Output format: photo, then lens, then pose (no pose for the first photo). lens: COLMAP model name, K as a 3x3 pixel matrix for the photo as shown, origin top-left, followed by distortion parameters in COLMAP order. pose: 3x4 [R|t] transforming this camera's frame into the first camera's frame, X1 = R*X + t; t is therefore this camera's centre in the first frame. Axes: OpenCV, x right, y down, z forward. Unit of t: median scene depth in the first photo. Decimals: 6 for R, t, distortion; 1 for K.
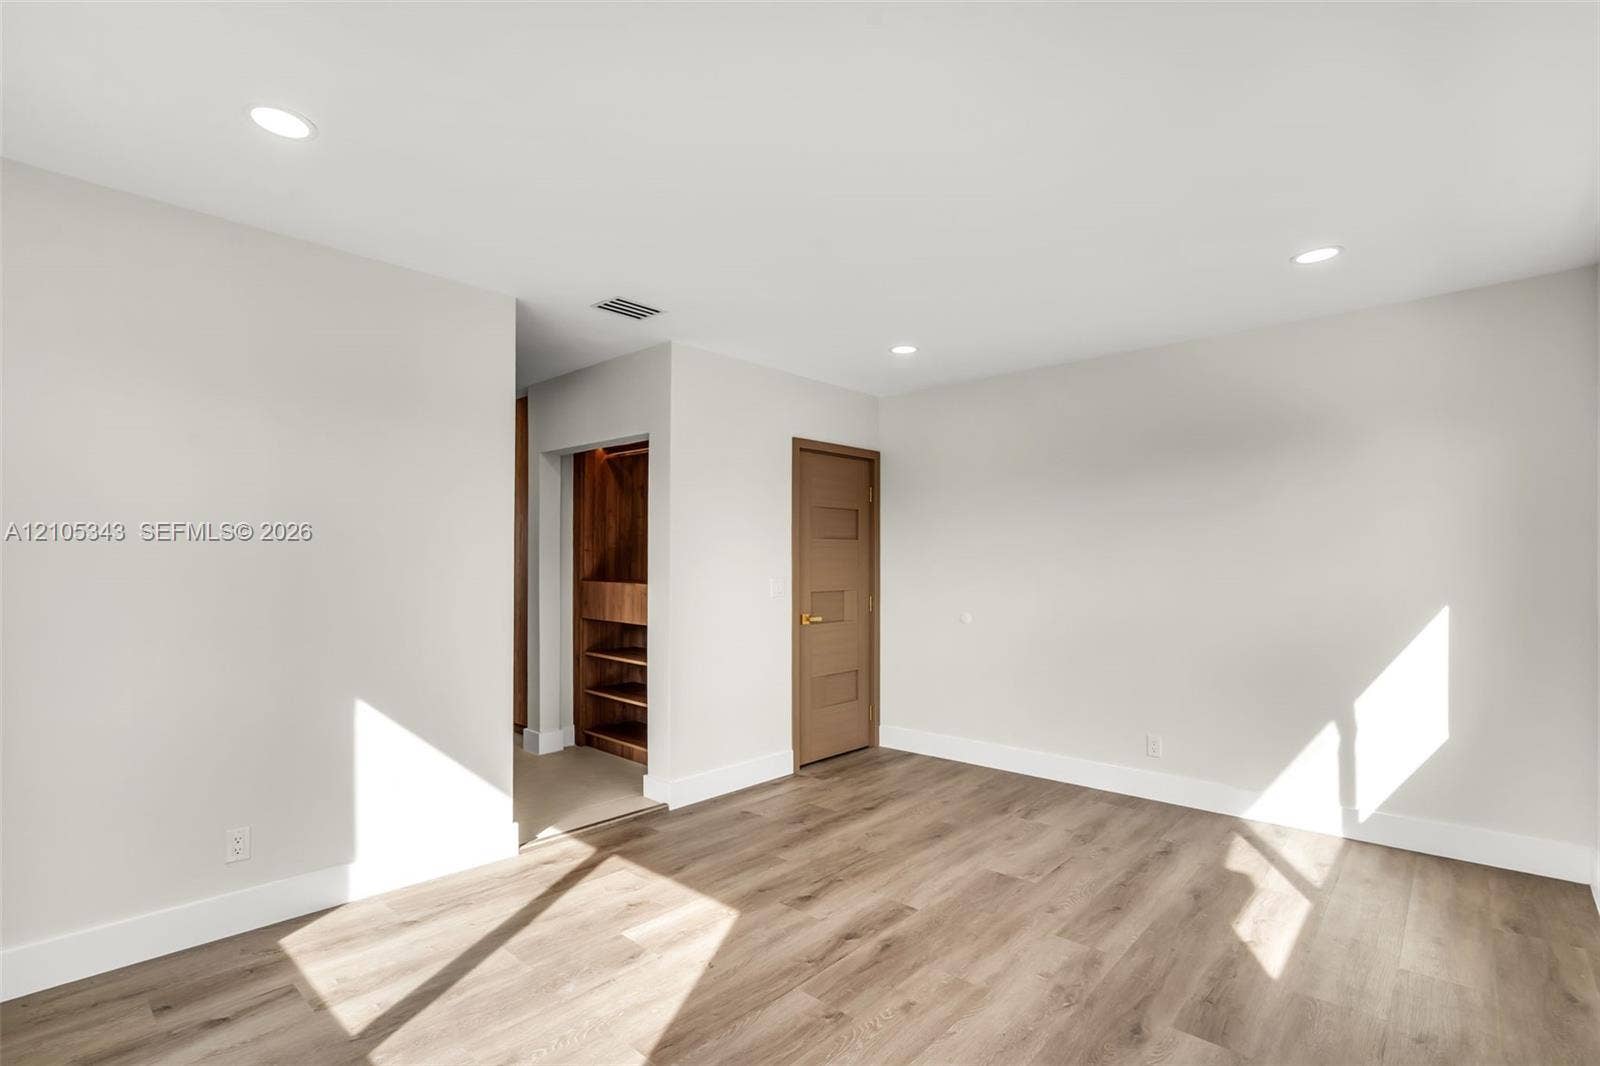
lens RADIAL K [[741.3, 0, 786.0], [0, 741.3, 539.5], [0, 0, 1]] dist [-0.000365, 0.000041]
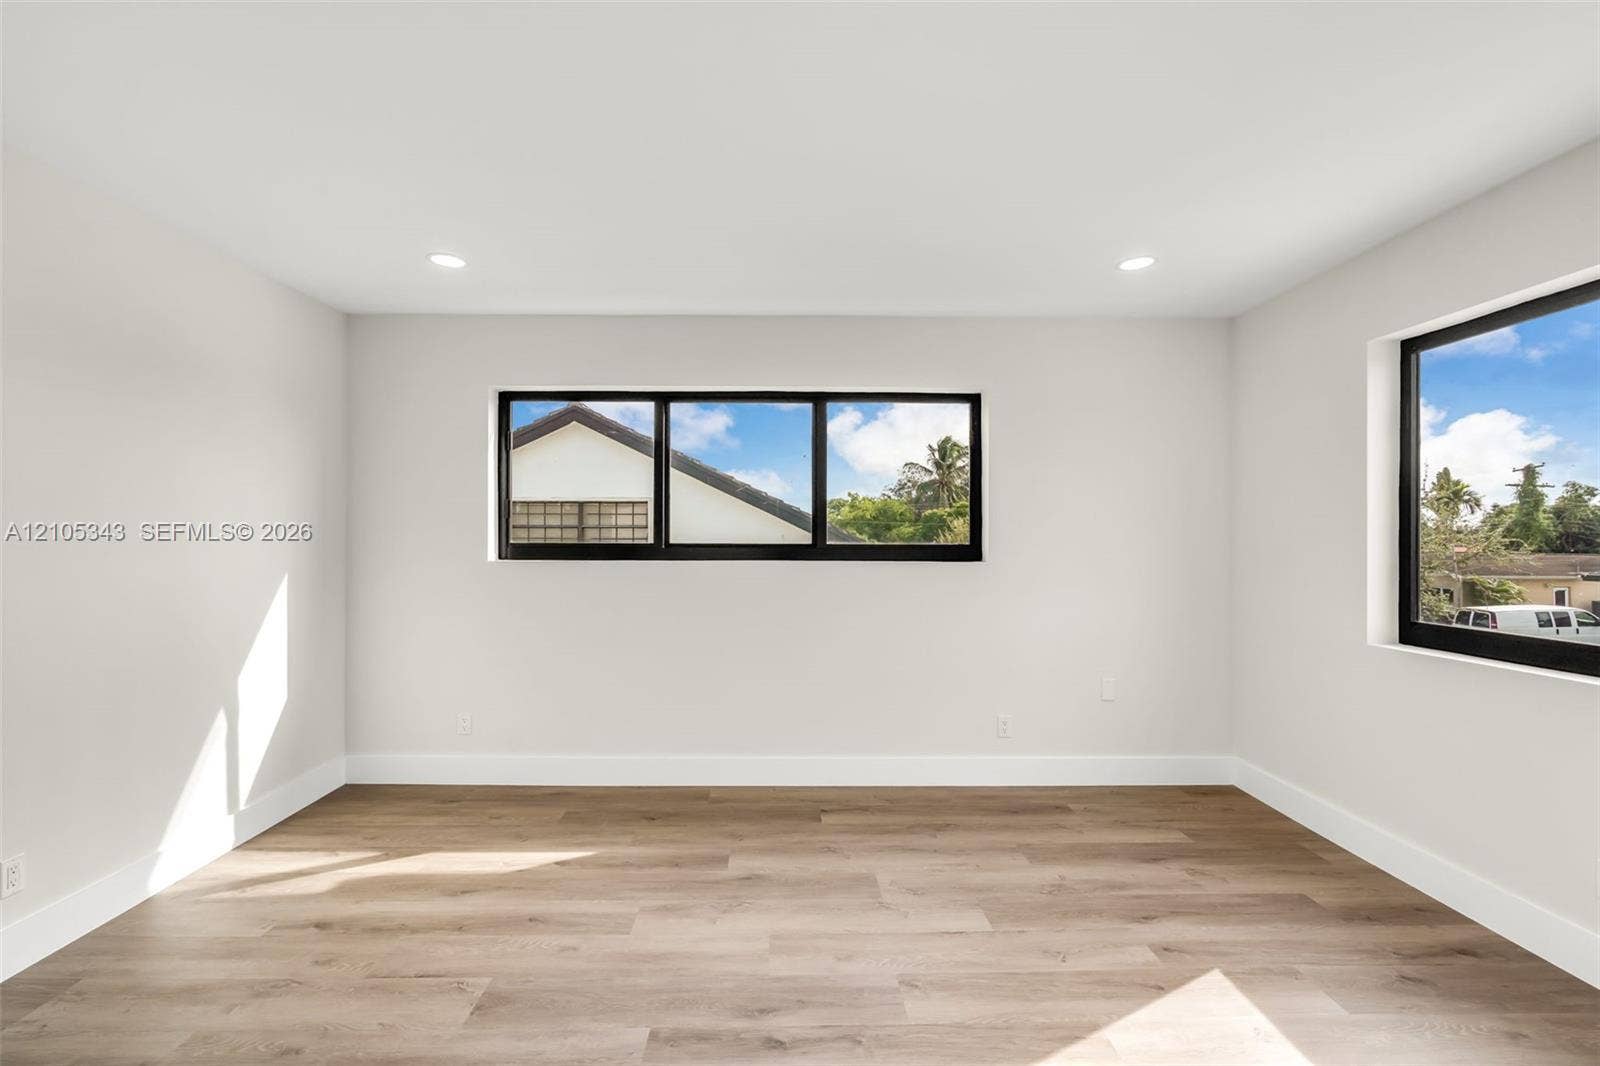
lens RADIAL K [[731.7, 0, 795.4], [0, 731.7, 534.4], [0, 0, 1]] dist [-0.001599, -0.000206]
pose [[-0.689120, 0.000128, 0.724647, -0.413754], [-0.024396, 0.999429, -0.023376, 0.034775], [-0.724237, -0.033787, -0.688723, 1.352097]]
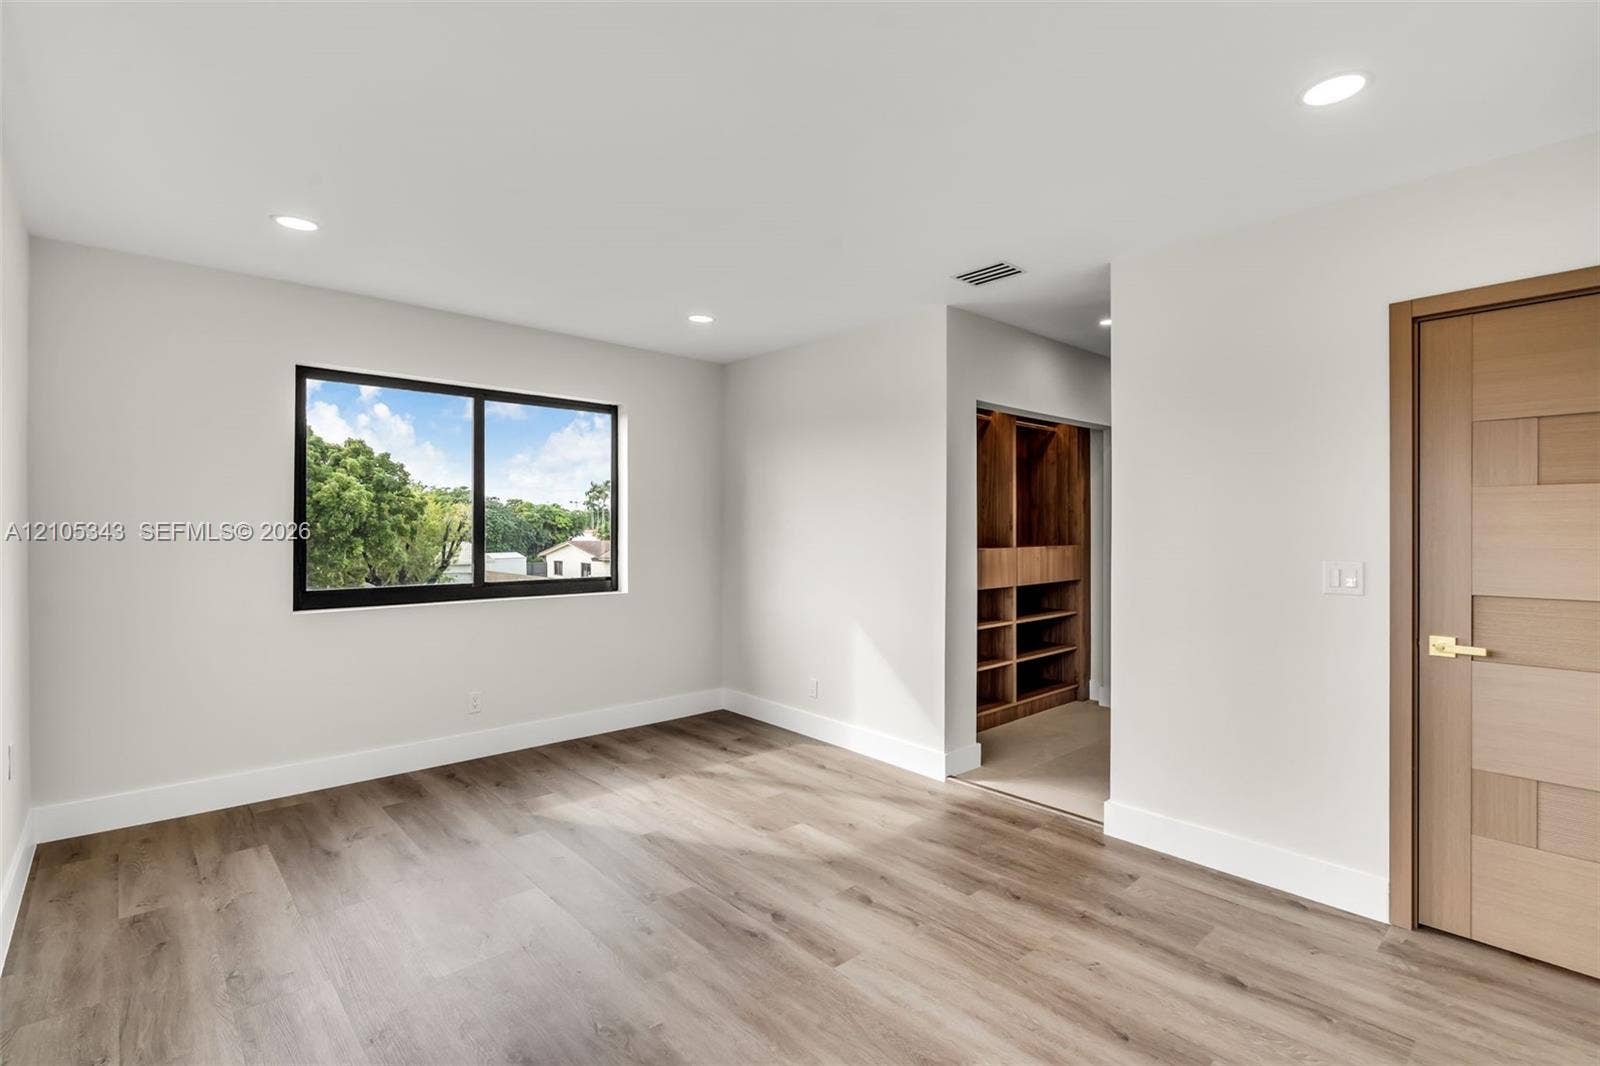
lens RADIAL K [[741.3, 0, 786.0], [0, 741.3, 539.5], [0, 0, 1]] dist [-0.000365, 0.000041]
pose [[-0.096949, 0.011062, -0.995228, 0.933442], [0.028068, 0.999571, 0.008376, 0.032501], [0.994894, -0.027122, -0.097218, 1.001971]]
